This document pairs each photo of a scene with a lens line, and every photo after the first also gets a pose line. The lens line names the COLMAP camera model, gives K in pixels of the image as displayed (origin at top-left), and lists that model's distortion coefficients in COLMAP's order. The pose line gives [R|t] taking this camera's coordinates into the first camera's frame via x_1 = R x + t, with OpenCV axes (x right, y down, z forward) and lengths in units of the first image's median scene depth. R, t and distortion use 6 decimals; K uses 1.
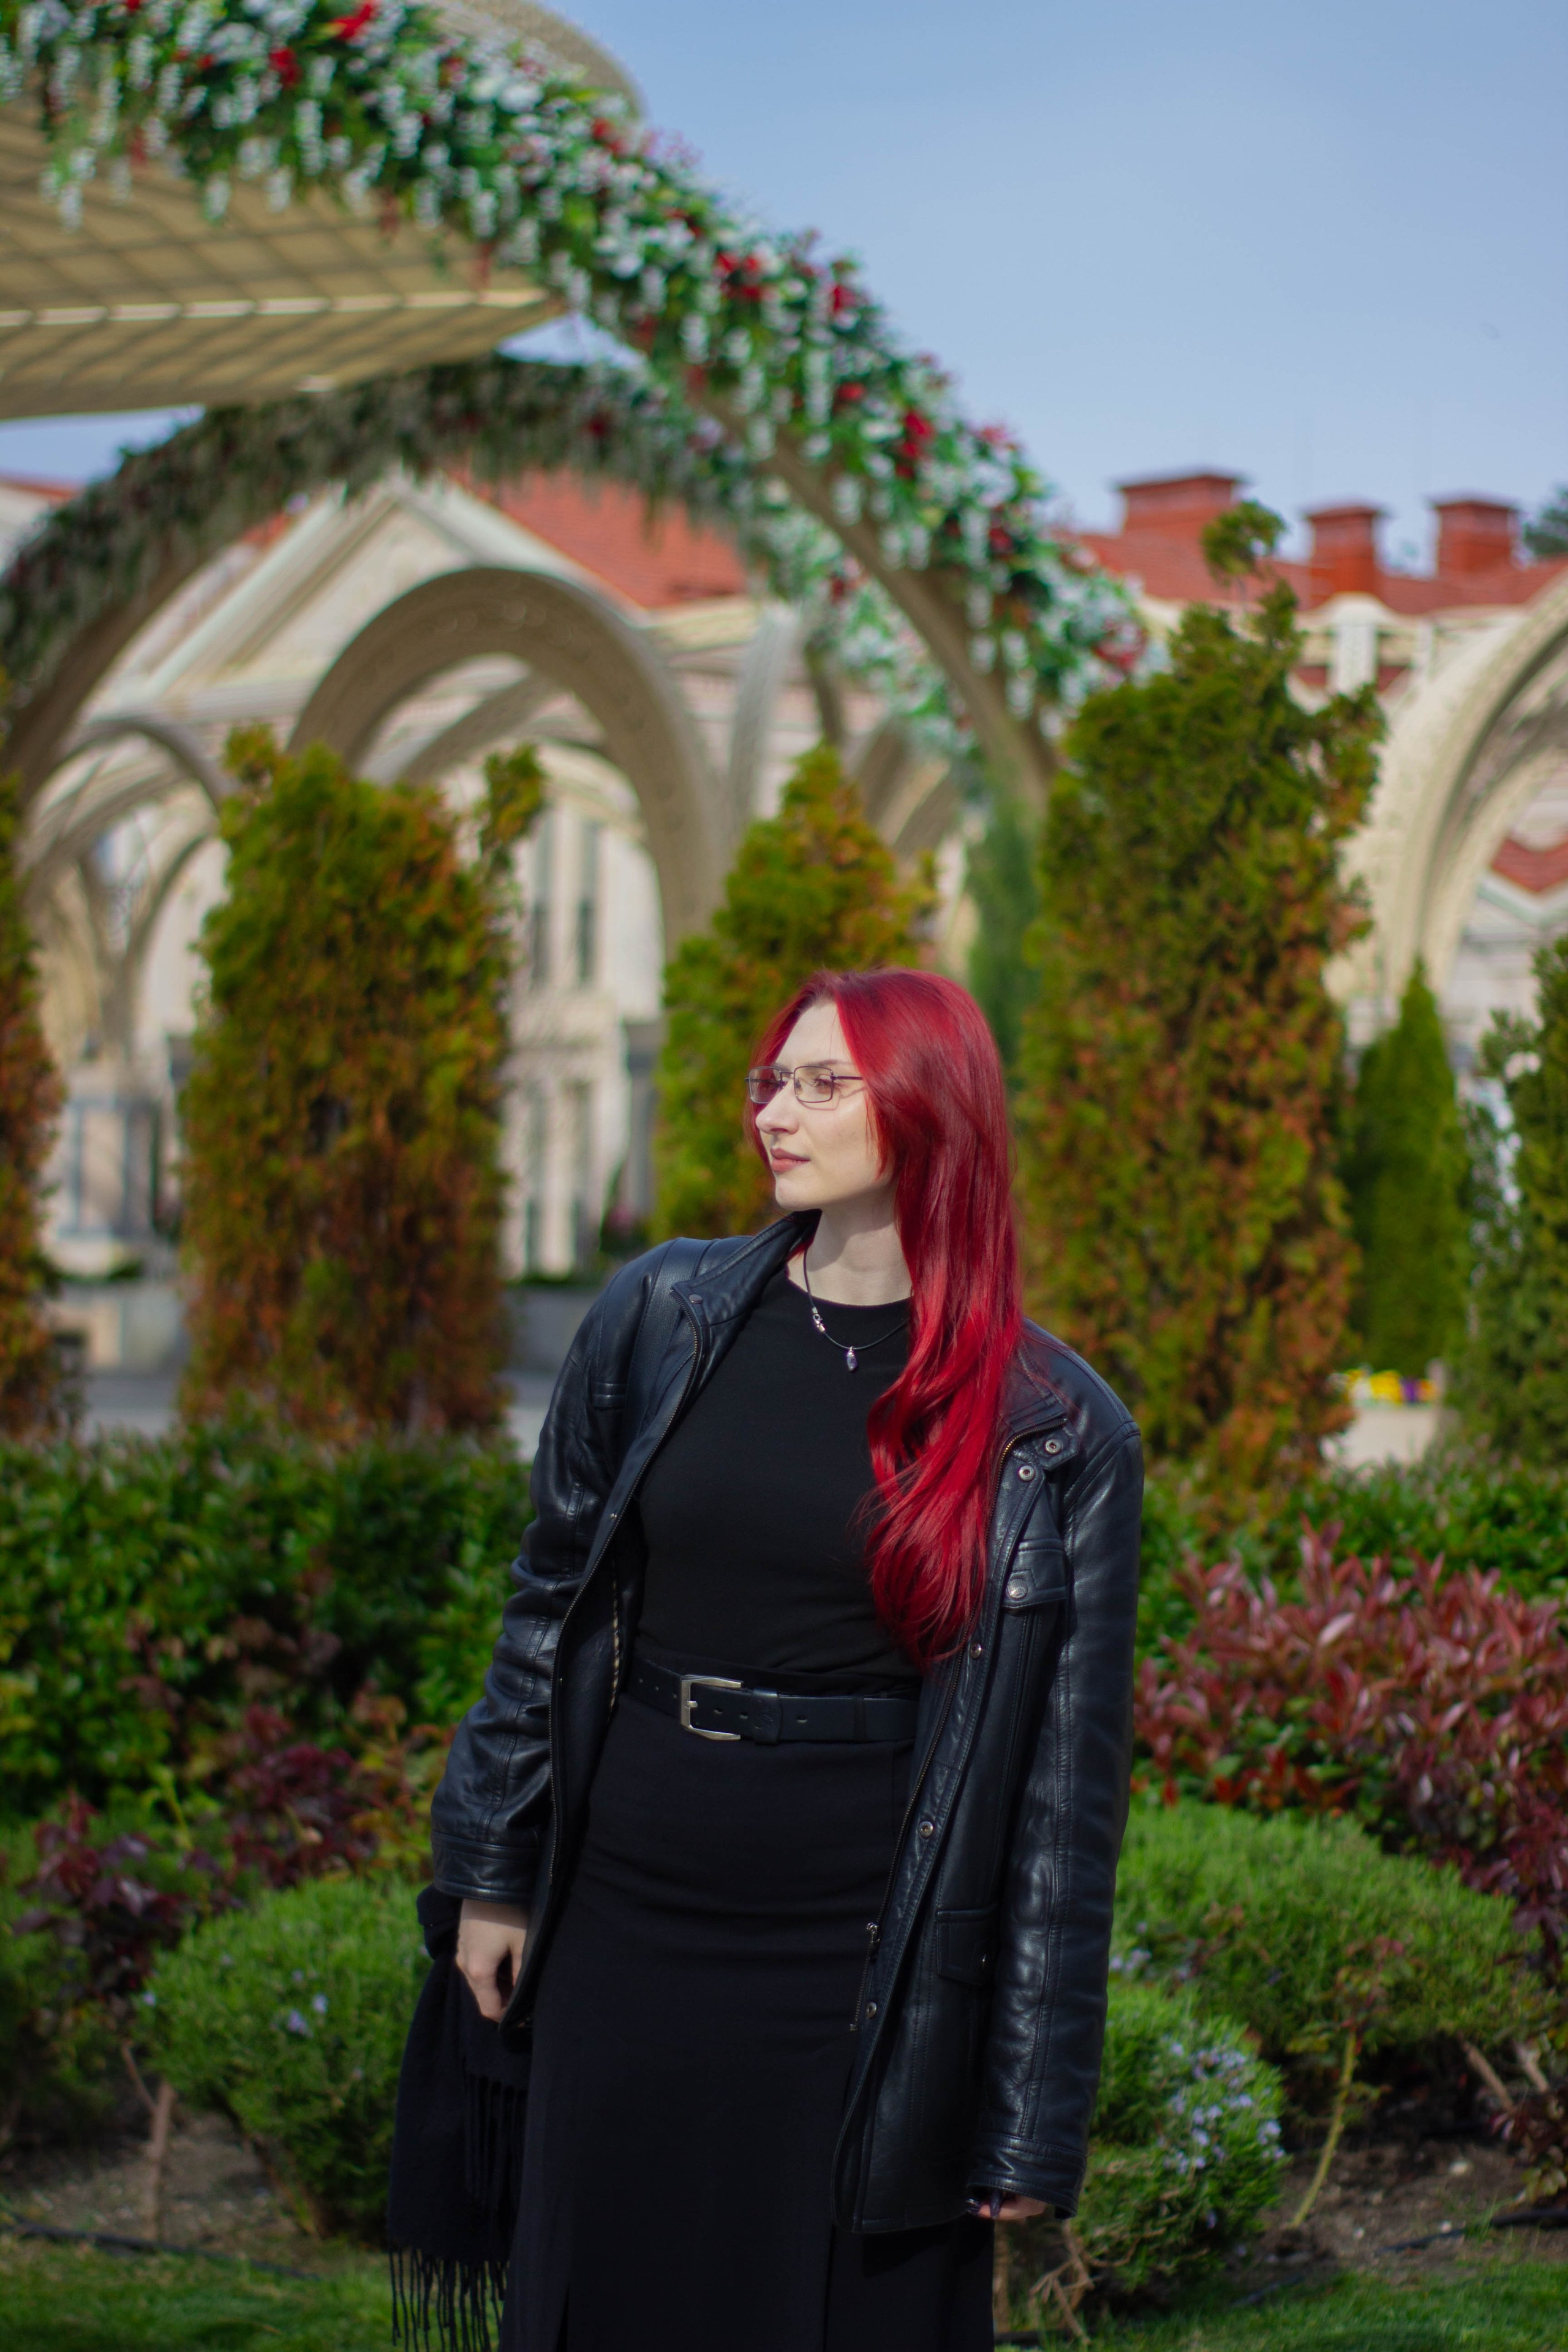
lens RADIAL K [[5410.1, 0, 842.2], [0, 5410.1, 1185.5], [0, 0, 1]] dist [-0.050324, -0.205847]
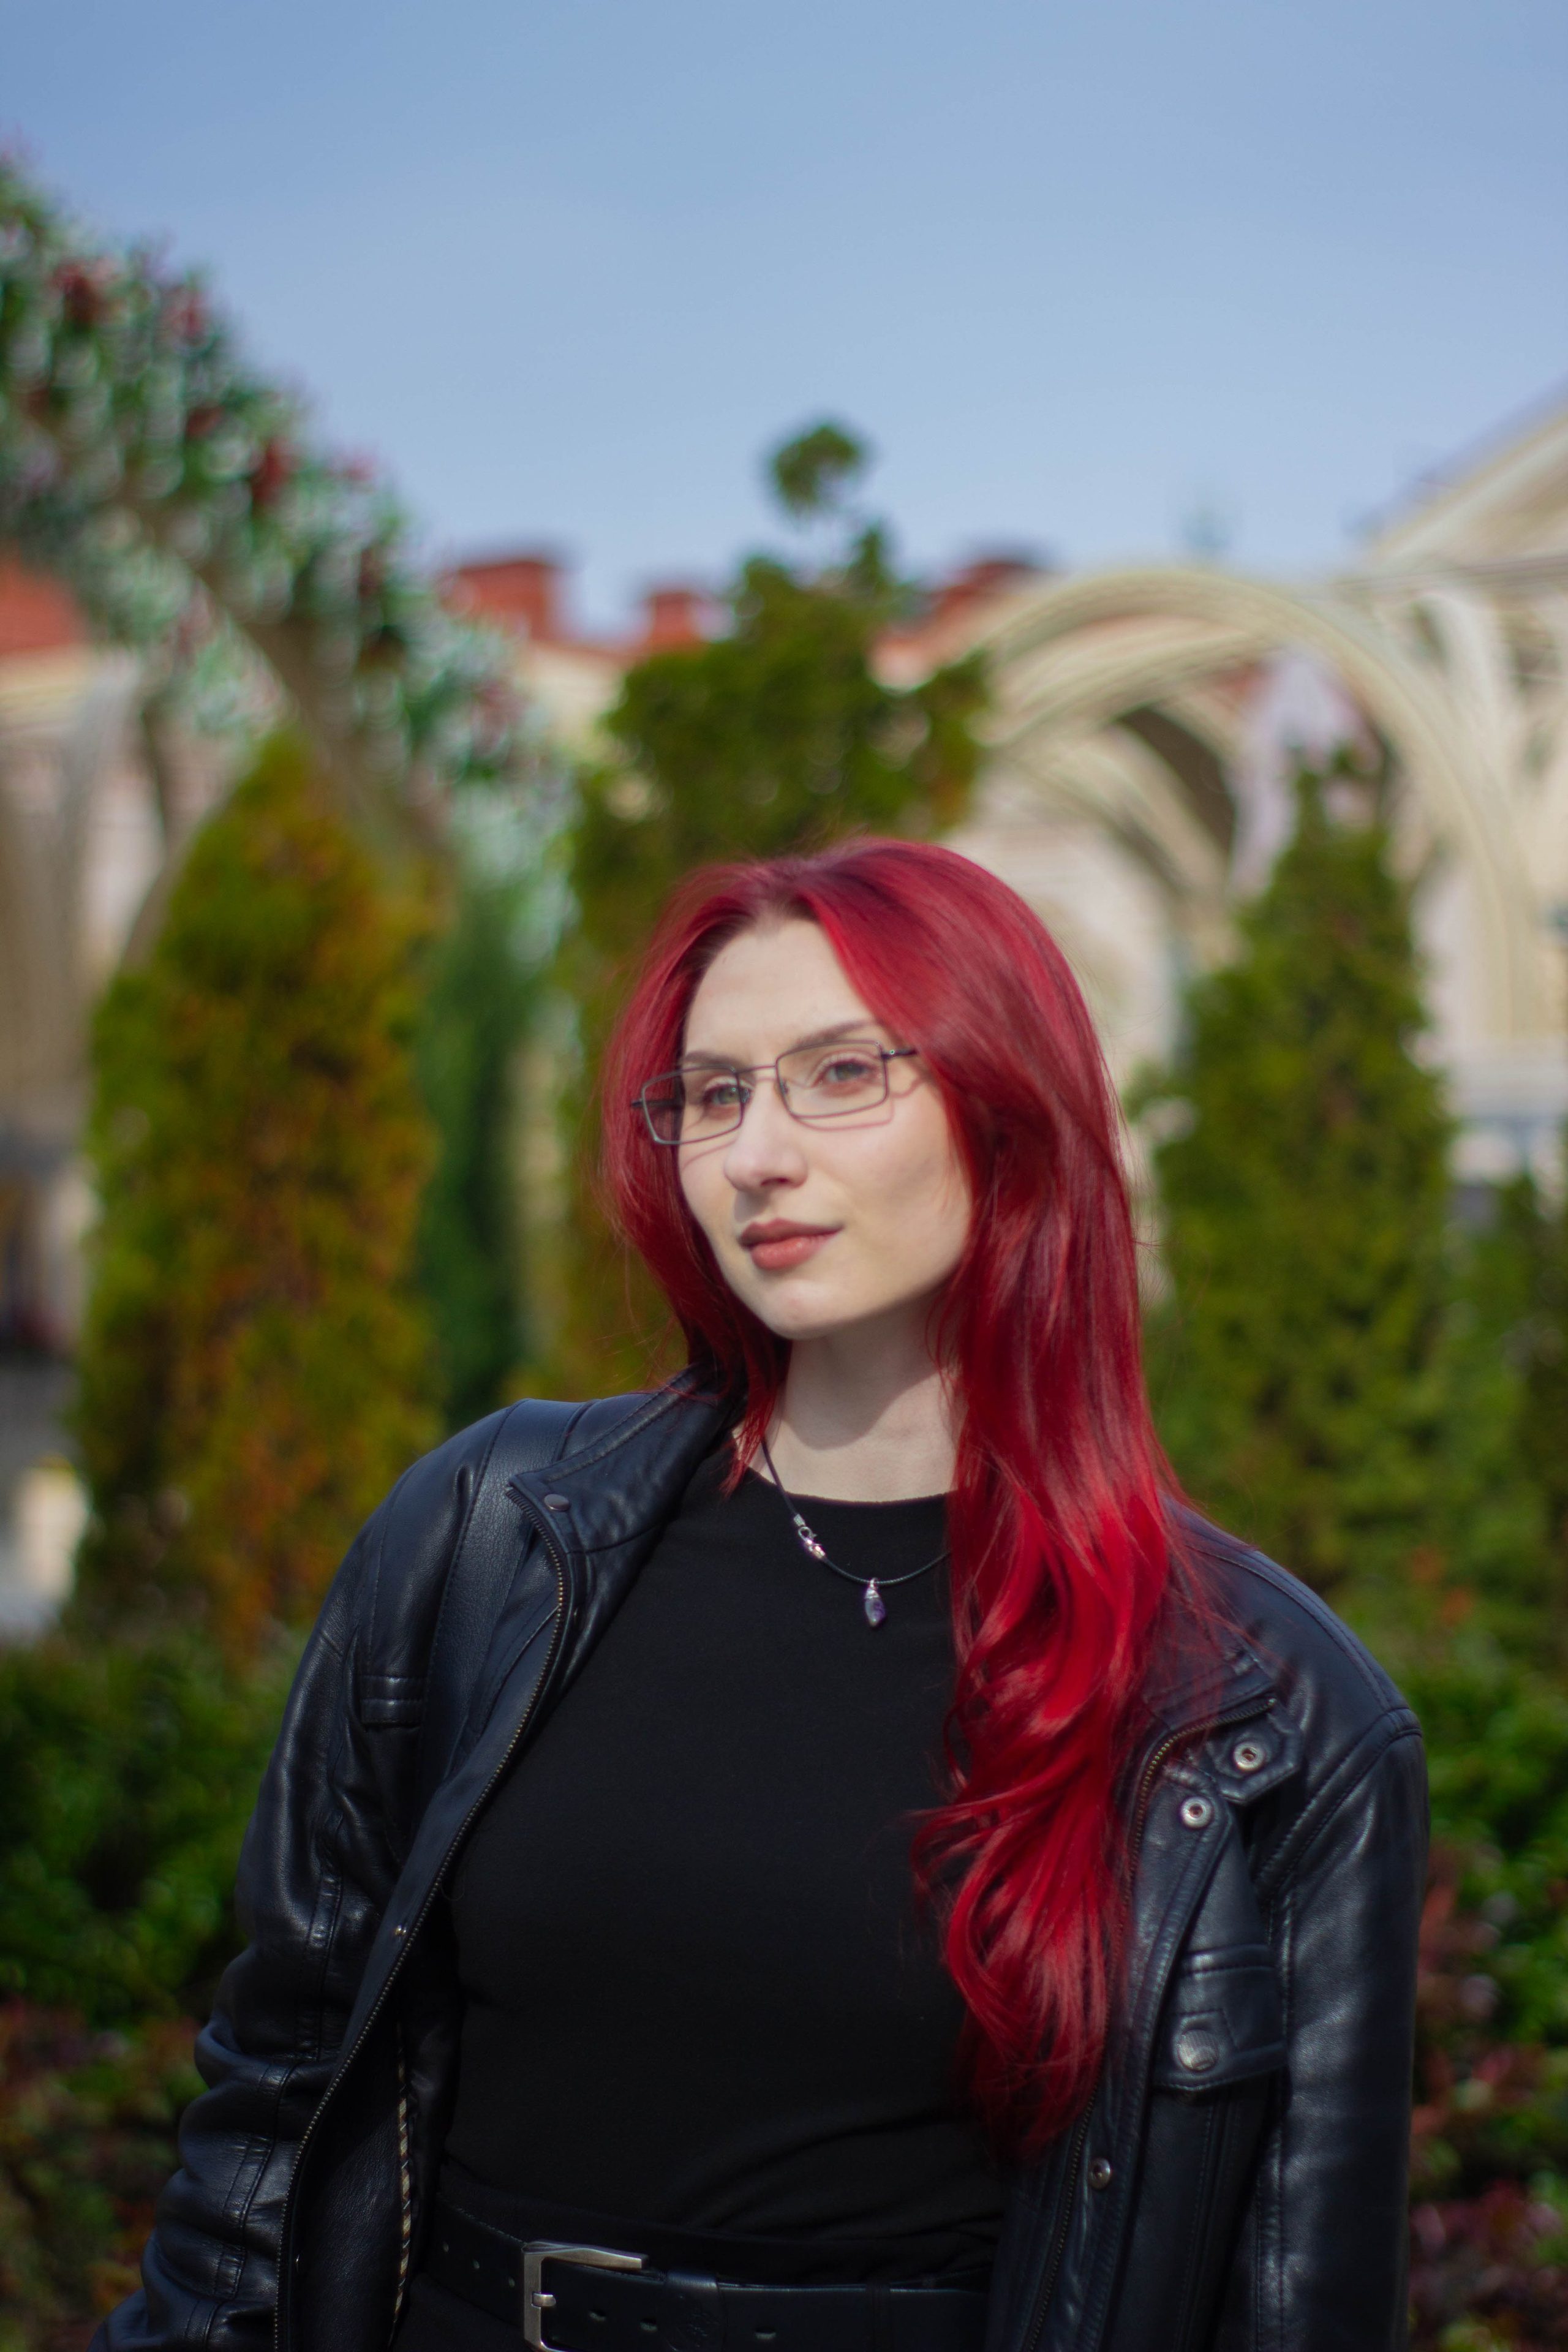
lens RADIAL K [[4432.6, 0, 784.0], [0, 4432.6, 1176.0], [0, 0, 1]] dist [-0.258207, 1.349050]
pose [[0.984254, -0.011440, 0.176392, -0.078251], [0.015720, 0.999614, -0.022887, 0.000103], [-0.176062, 0.025300, 0.984054, 0.584561]]
